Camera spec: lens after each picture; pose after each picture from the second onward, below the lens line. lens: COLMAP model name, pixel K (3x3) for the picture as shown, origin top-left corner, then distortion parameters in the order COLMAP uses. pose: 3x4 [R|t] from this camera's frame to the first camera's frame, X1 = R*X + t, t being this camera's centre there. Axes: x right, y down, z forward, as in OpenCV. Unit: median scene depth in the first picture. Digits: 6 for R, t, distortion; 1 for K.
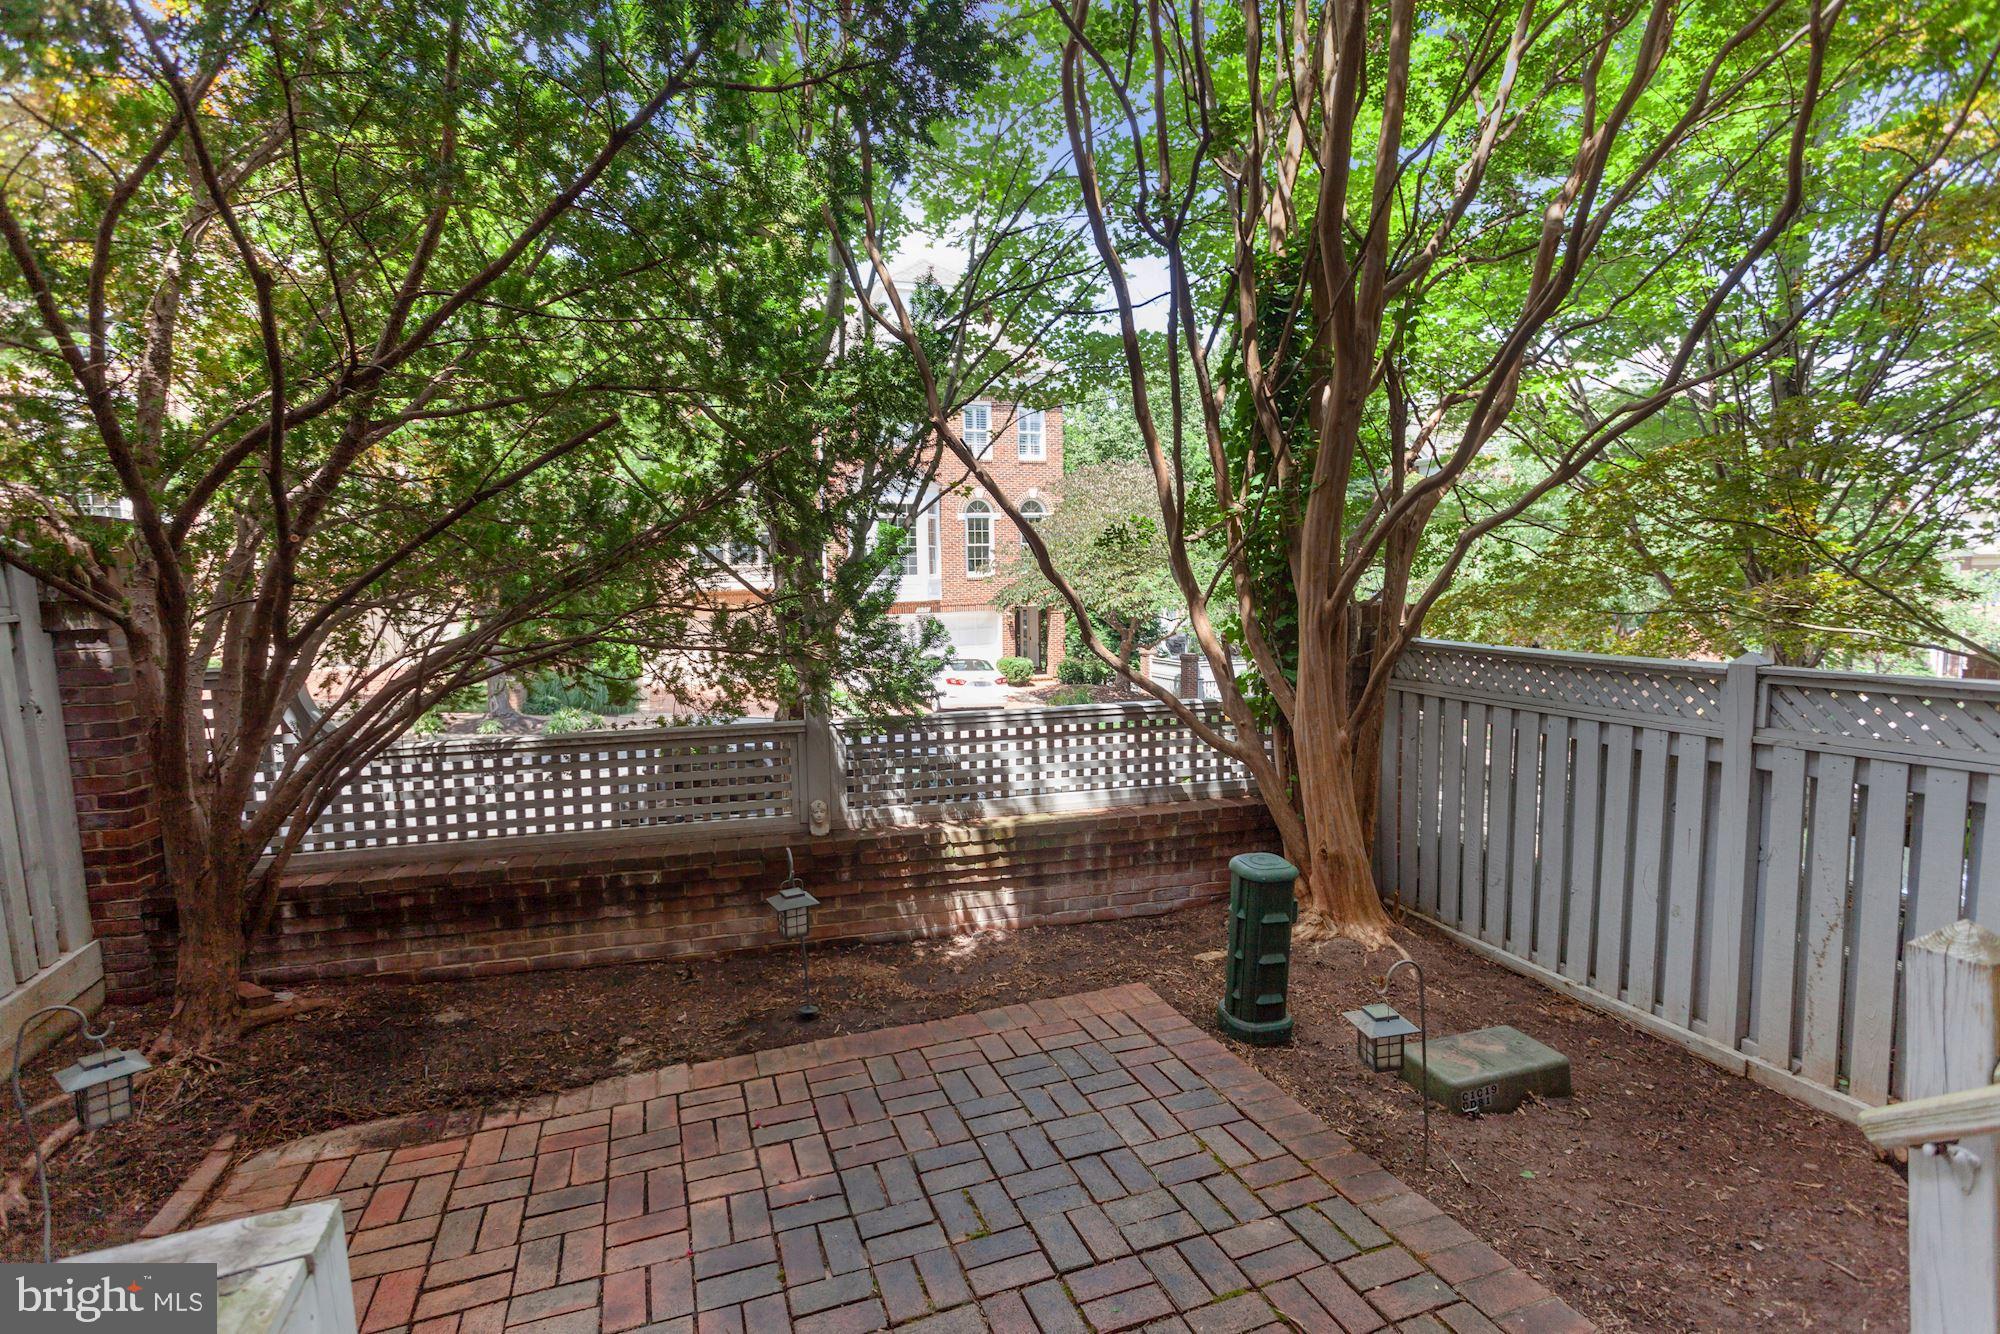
lens RADIAL K [[1012.1, 0, 1003.6], [0, 1012.1, 633.9], [0, 0, 1]] dist [-0.061472, 0.033512]
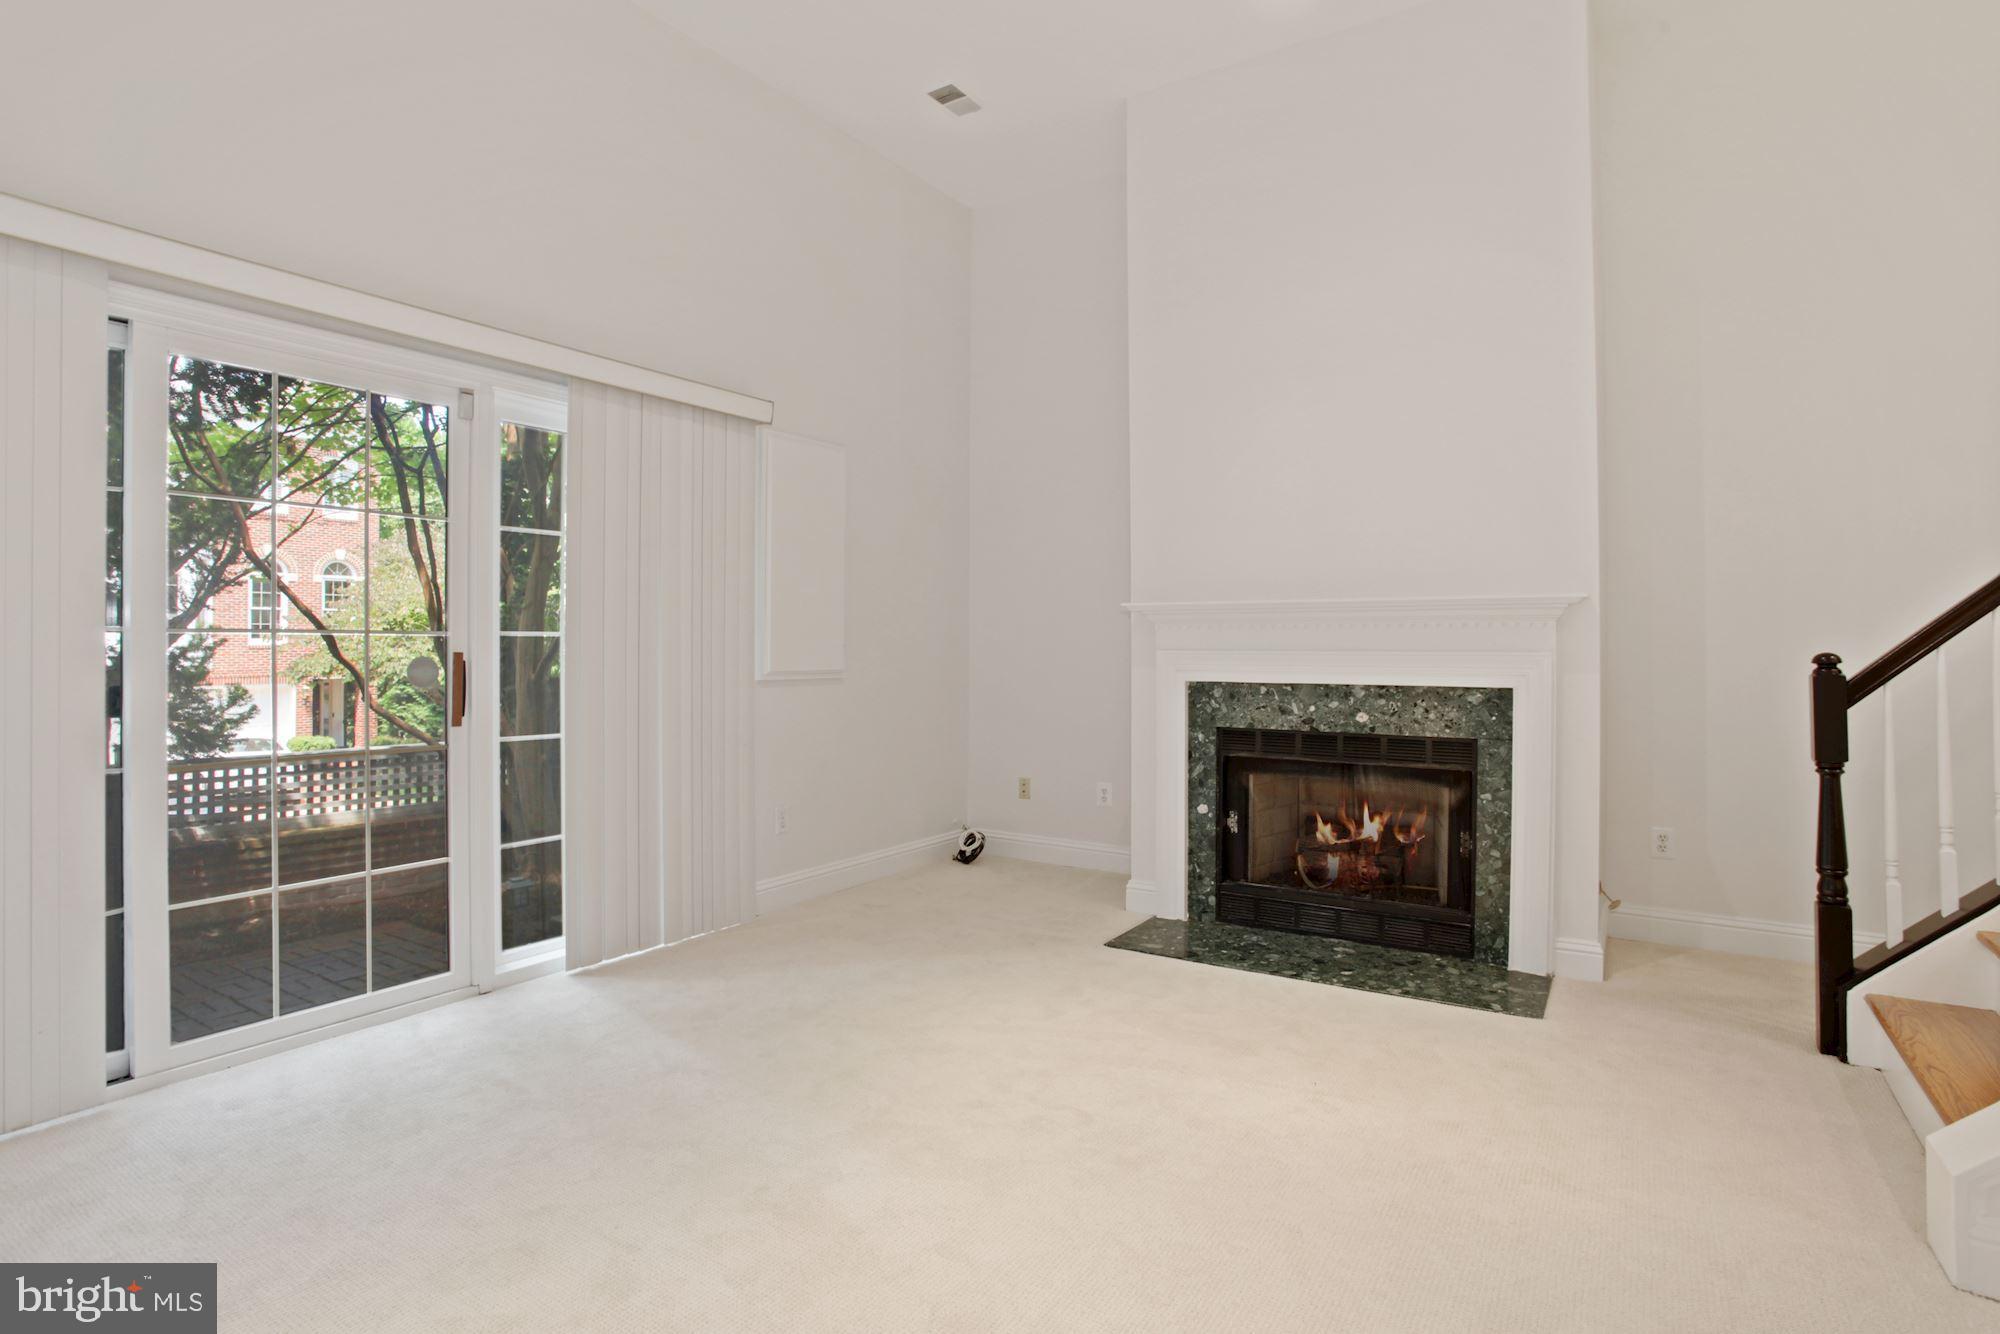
lens RADIAL K [[1012.1, 0, 1003.6], [0, 1012.1, 633.9], [0, 0, 1]] dist [-0.061472, 0.033512]
pose [[0.814927, 0.019446, 0.579237, 0.002822], [0.021581, 0.997726, -0.063857, 0.020642], [-0.579161, 0.064539, 0.812654, -0.676548]]
